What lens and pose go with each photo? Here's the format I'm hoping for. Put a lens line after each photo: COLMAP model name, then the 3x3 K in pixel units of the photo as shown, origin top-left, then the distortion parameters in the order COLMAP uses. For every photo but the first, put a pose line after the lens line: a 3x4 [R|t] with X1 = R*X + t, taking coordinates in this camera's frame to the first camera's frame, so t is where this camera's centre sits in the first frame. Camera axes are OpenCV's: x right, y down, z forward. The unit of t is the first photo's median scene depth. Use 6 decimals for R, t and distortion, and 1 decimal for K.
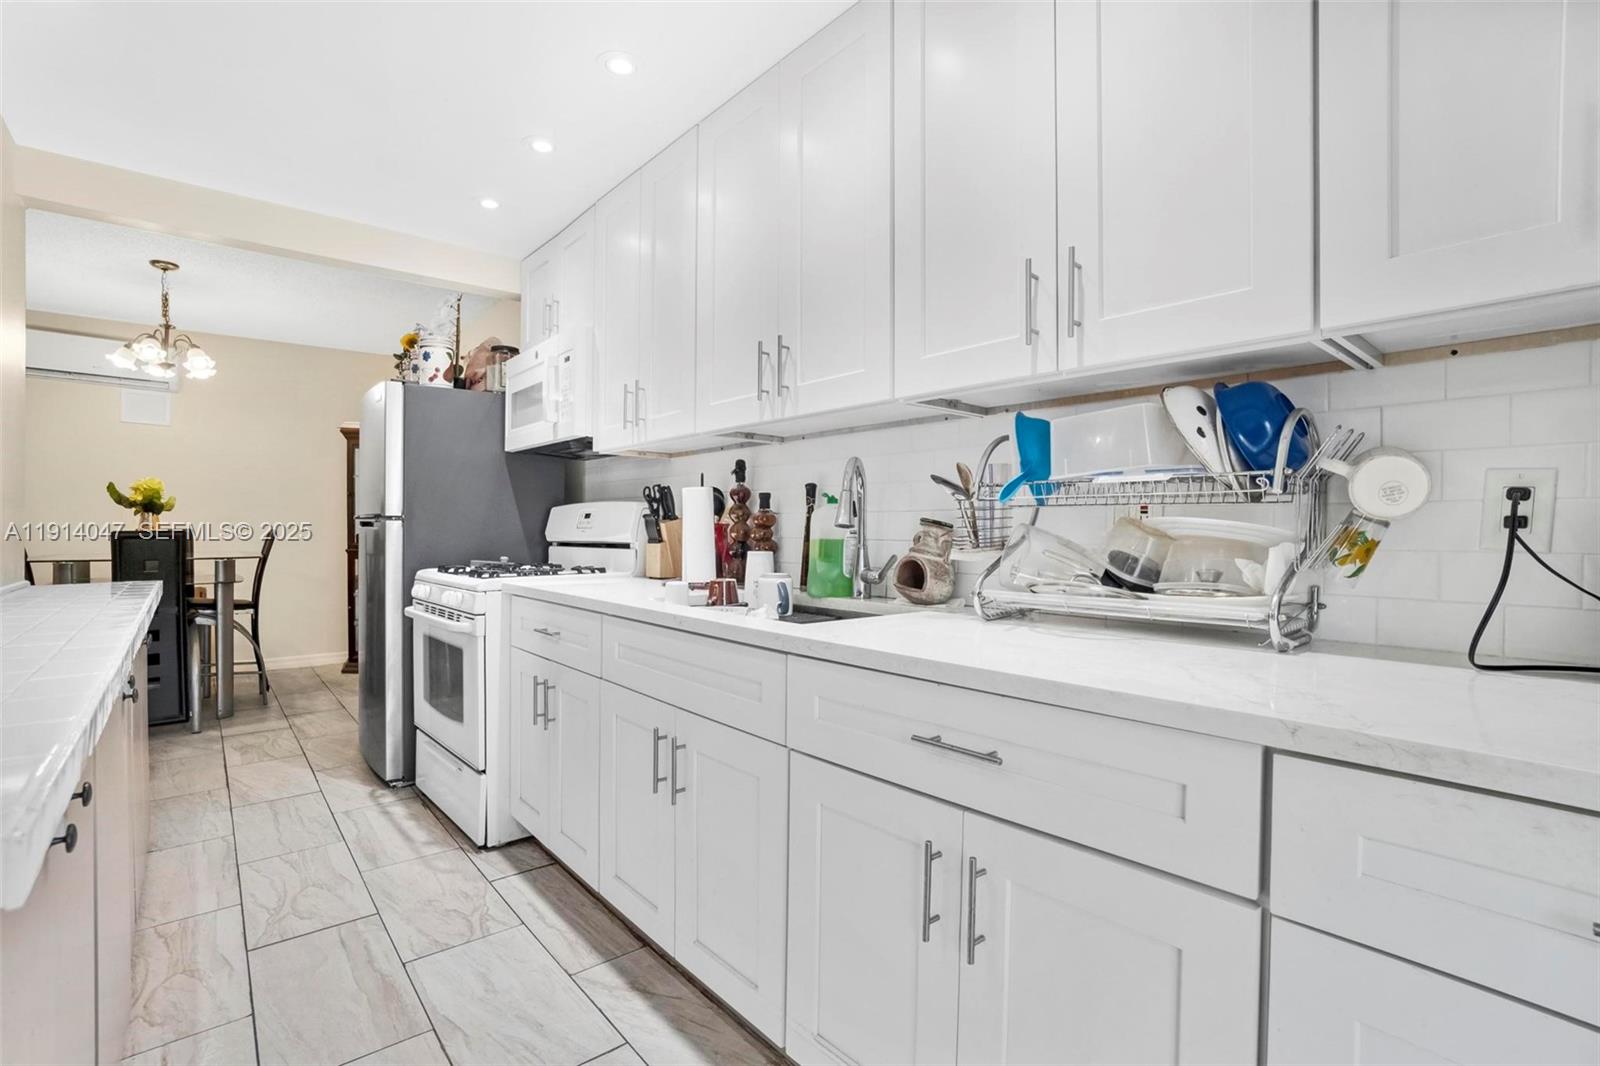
lens RADIAL K [[742.6, 0, 787.5], [0, 742.6, 521.1], [0, 0, 1]] dist [-0.058673, 0.025721]
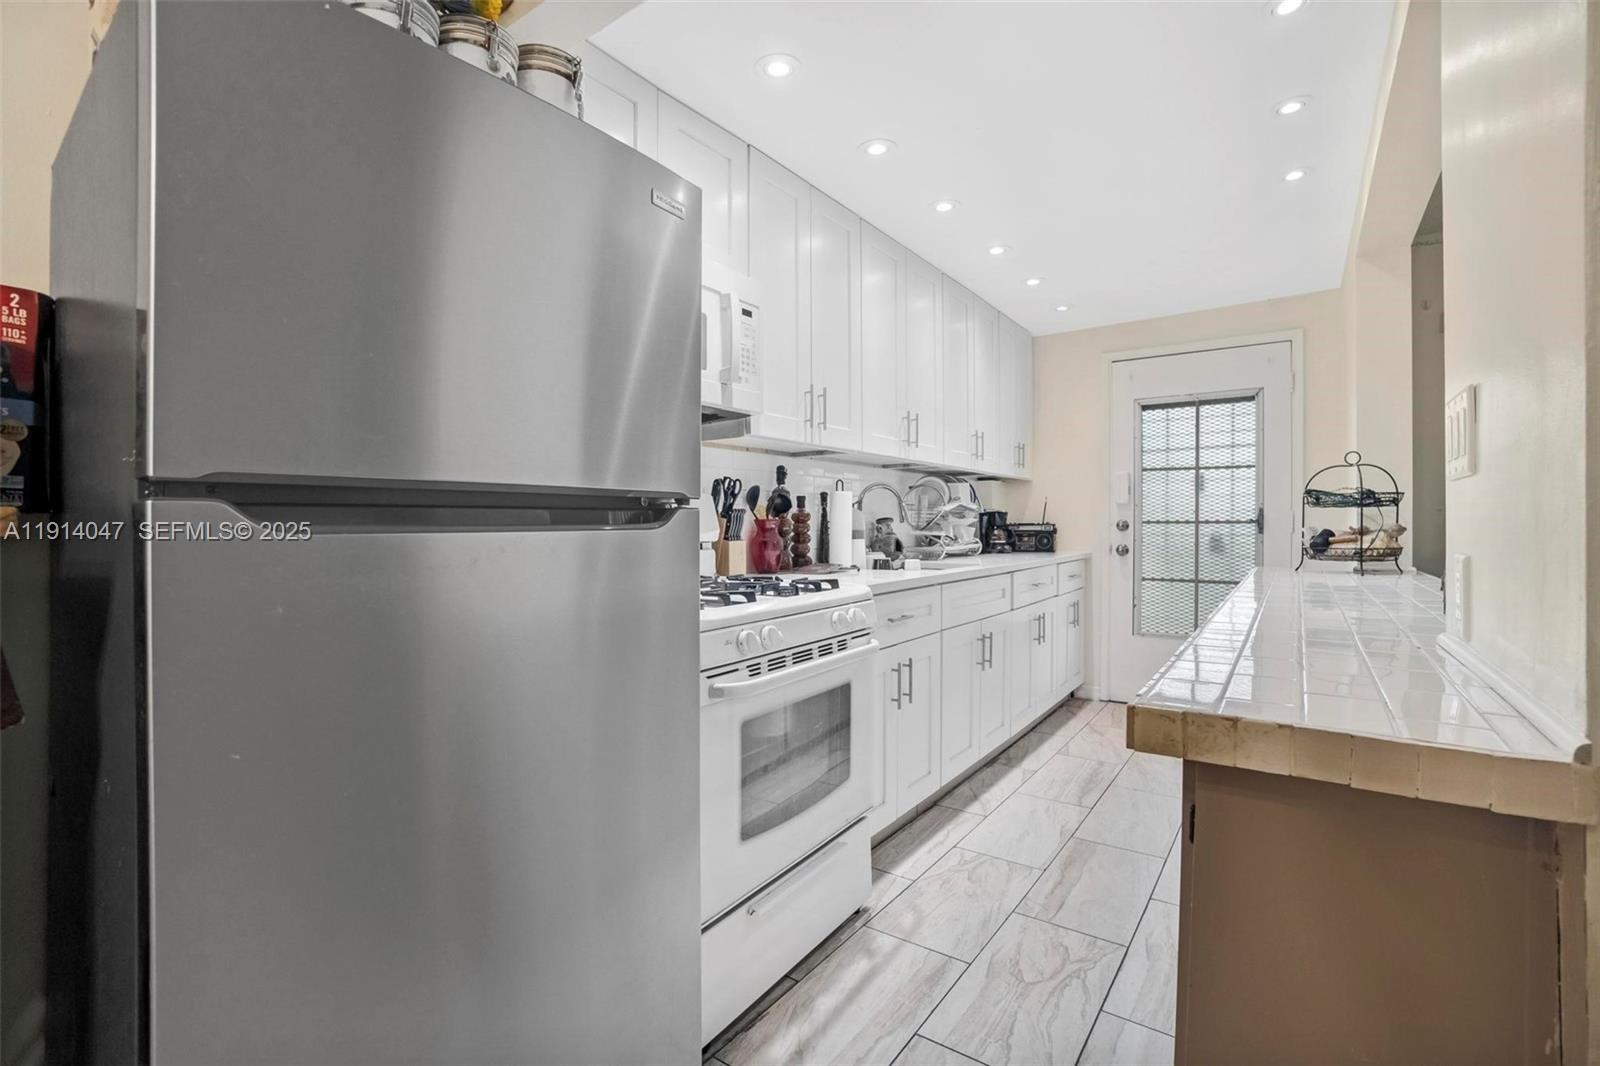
lens RADIAL K [[721.3, 0, 799.1], [0, 721.3, 520.0], [0, 0, 1]] dist [-0.060121, 0.021728]
pose [[-0.257178, 0.001991, 0.966362, -0.907337], [-0.005621, 0.999978, -0.003556, 0.005589], [-0.966348, -0.006347, -0.257162, 0.975756]]
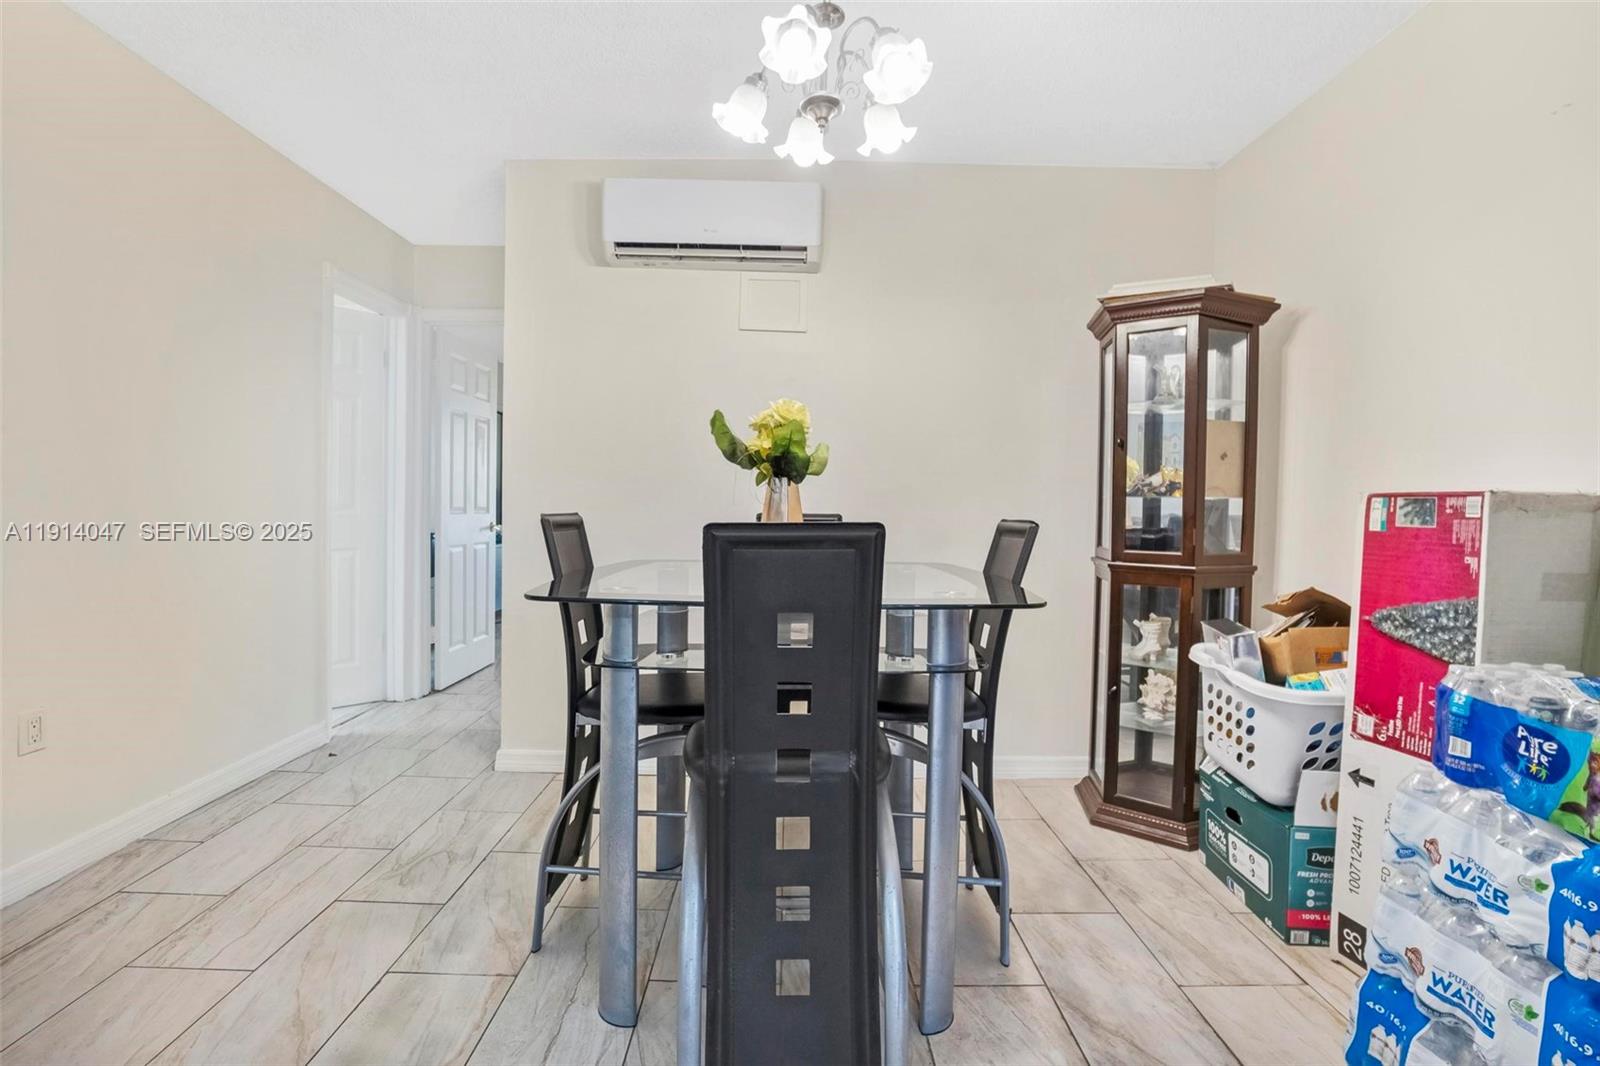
lens RADIAL K [[742.4, 0, 785.8], [0, 742.4, 528.9], [0, 0, 1]] dist [-0.054786, 0.024600]
pose [[0.768361, 0.026968, -0.639448, -0.770880], [-0.006919, 0.999404, 0.033834, 0.004586], [0.639979, -0.021573, 0.768089, 0.846244]]
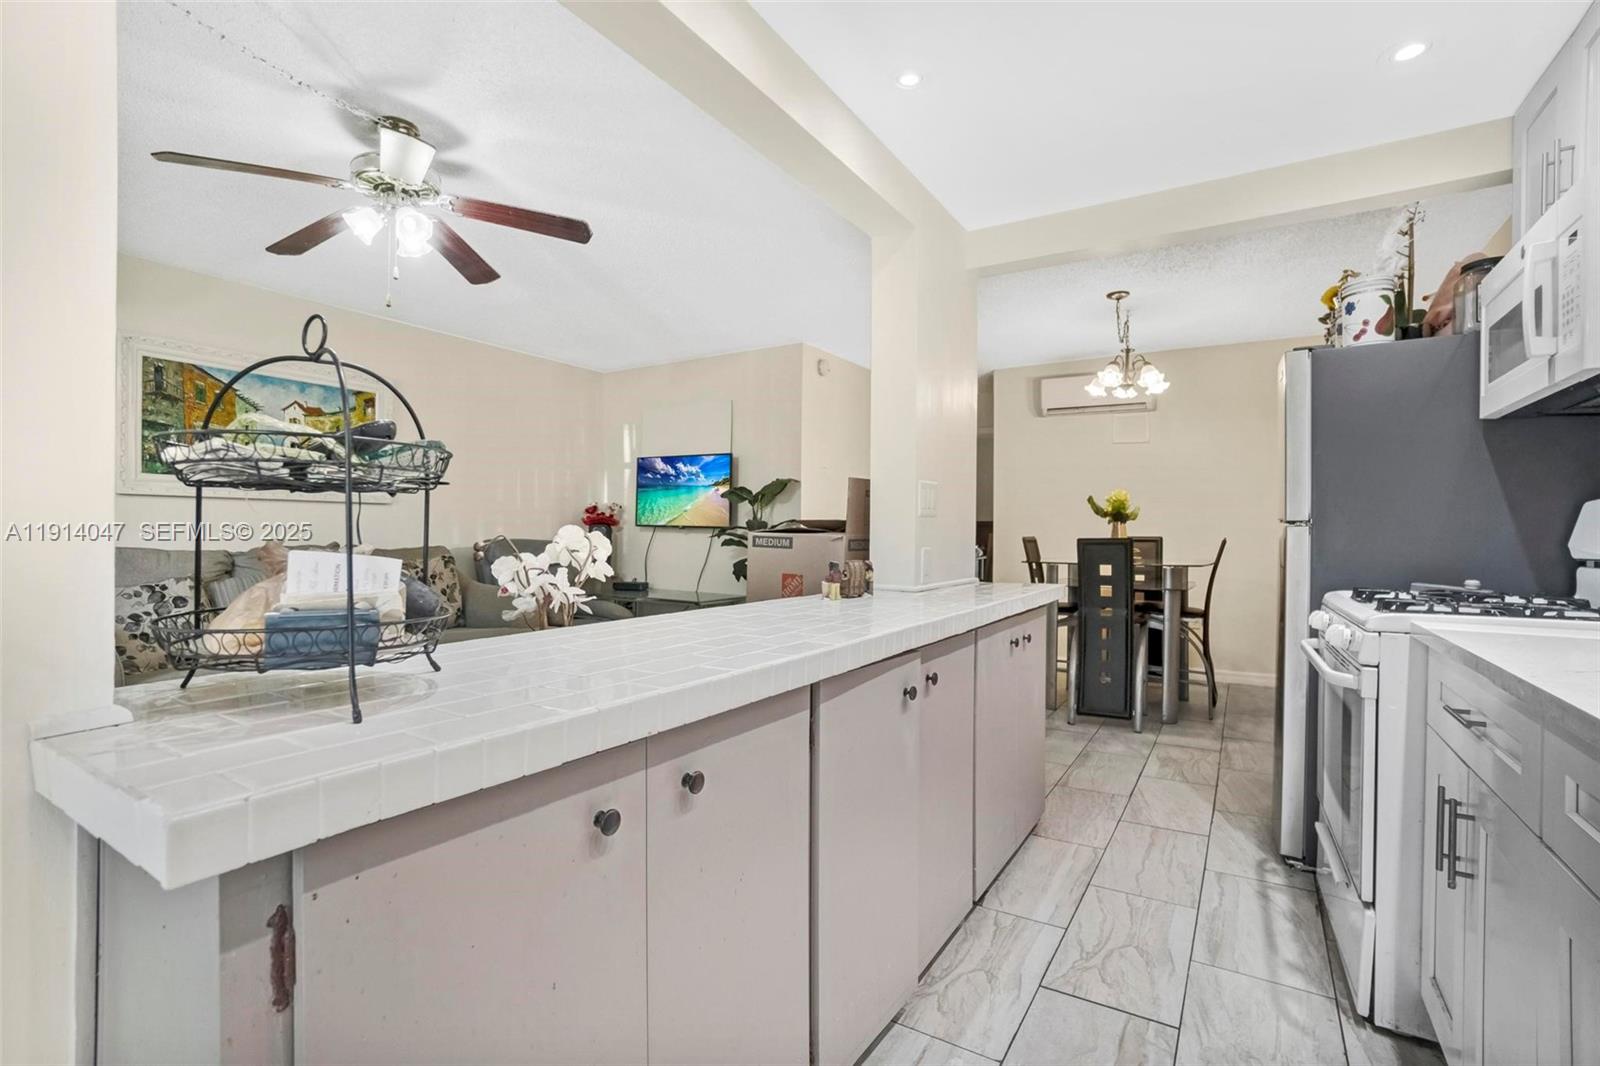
lens RADIAL K [[731.7, 0, 790.5], [0, 731.7, 534.8], [0, 0, 1]] dist [-0.058085, 0.020095]
pose [[0.308623, 0.002958, -0.951180, 0.019927], [0.003352, 0.999986, 0.004197, 0.001454], [0.951178, -0.004484, 0.308609, 0.231949]]
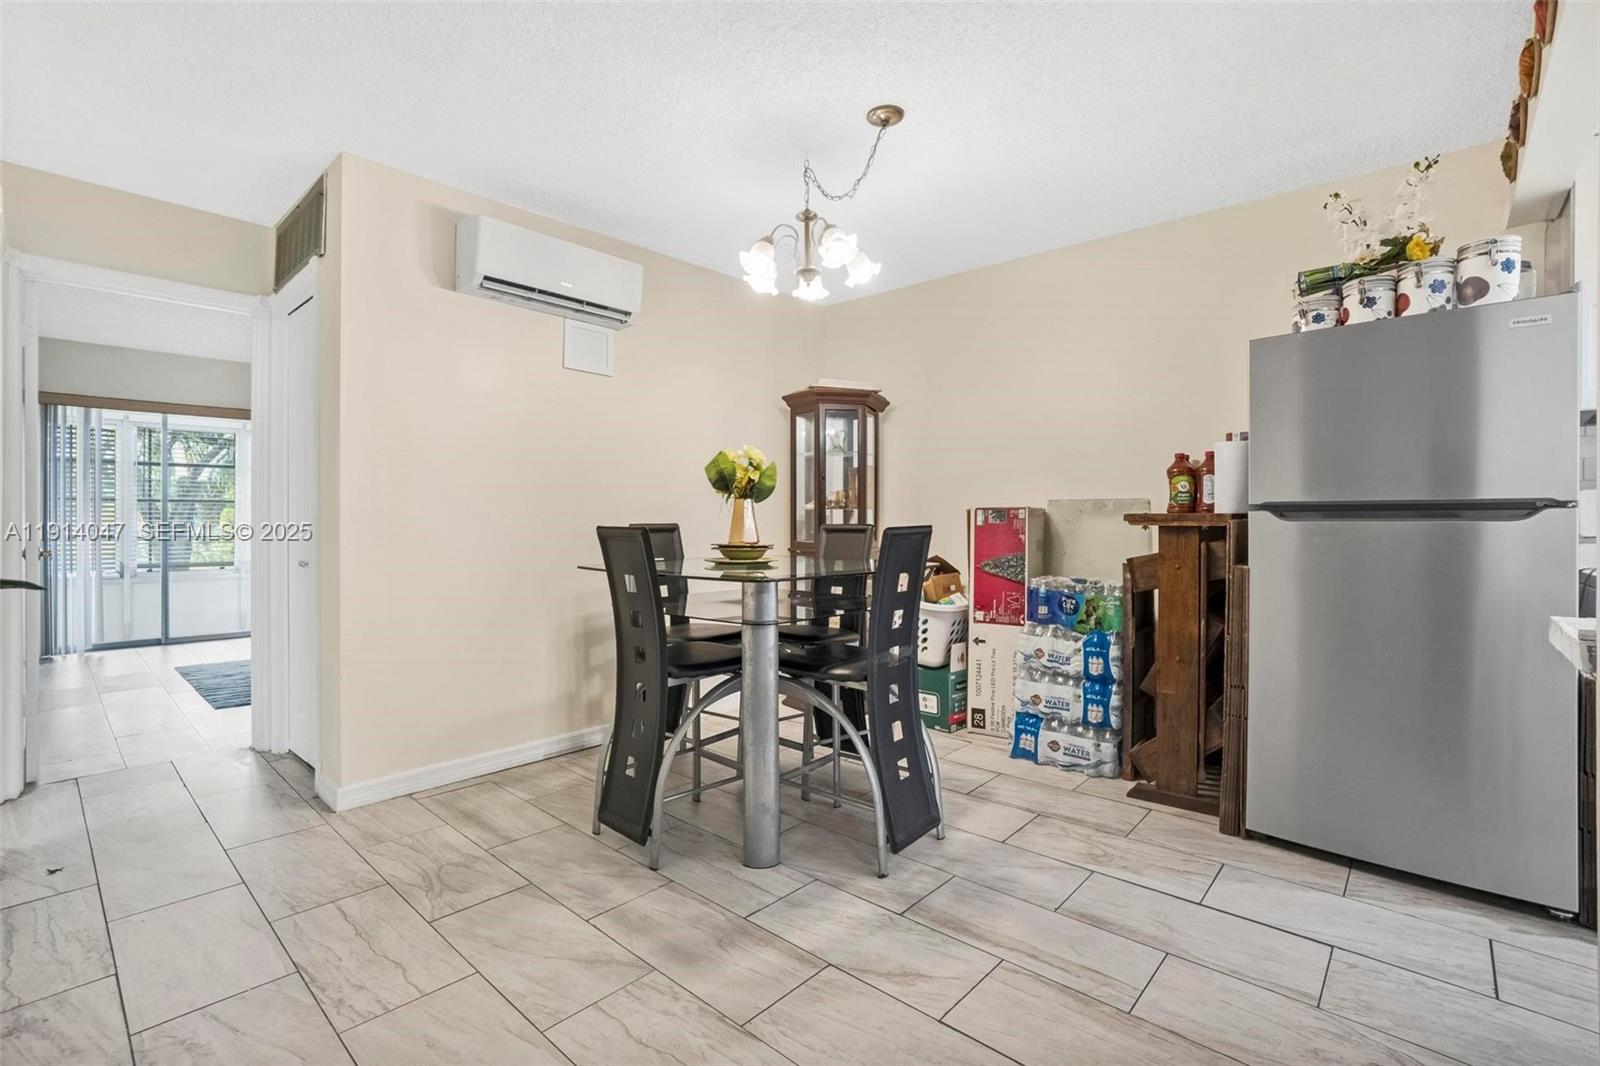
lens RADIAL K [[721.3, 0, 799.1], [0, 721.3, 520.0], [0, 0, 1]] dist [-0.060121, 0.021728]
pose [[0.990250, -0.005373, 0.139195, -1.213488], [0.003900, 0.999934, 0.010850, -0.000583], [-0.139244, -0.010202, 0.990206, 0.448704]]
